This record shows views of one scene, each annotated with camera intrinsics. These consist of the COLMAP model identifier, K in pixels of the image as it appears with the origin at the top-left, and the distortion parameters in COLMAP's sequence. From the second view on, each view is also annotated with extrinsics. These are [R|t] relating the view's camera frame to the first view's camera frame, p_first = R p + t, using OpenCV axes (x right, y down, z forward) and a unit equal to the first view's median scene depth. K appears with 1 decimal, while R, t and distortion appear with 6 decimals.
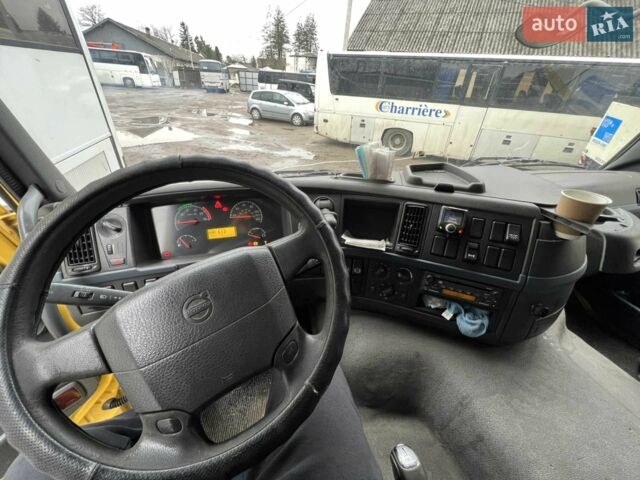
lens RADIAL K [[253.0, 0, 320.0], [0, 253.0, 240.0], [0, 0, 1]] dist [-0.000186, 0.000097]
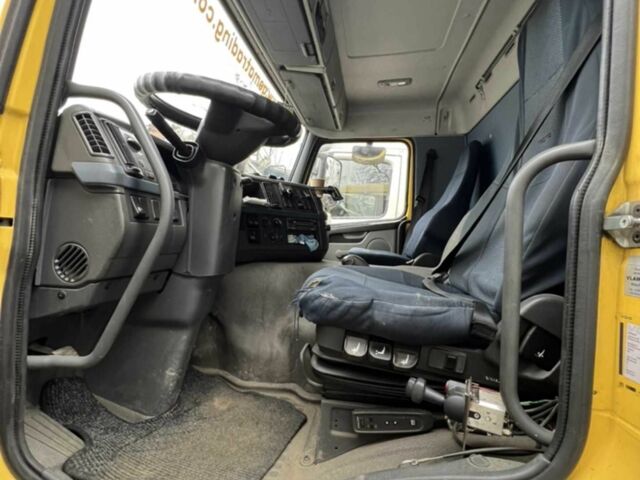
lens RADIAL K [[338.0, 0, 319.7], [0, 338.0, 237.6], [0, 0, 1]] dist [-0.000908, 0.000131]
pose [[0.412074, -0.009194, 0.911104, -1.570479], [0.437018, 0.879419, -0.188780, 0.775753], [-0.799506, 0.475960, 0.366404, 0.055184]]
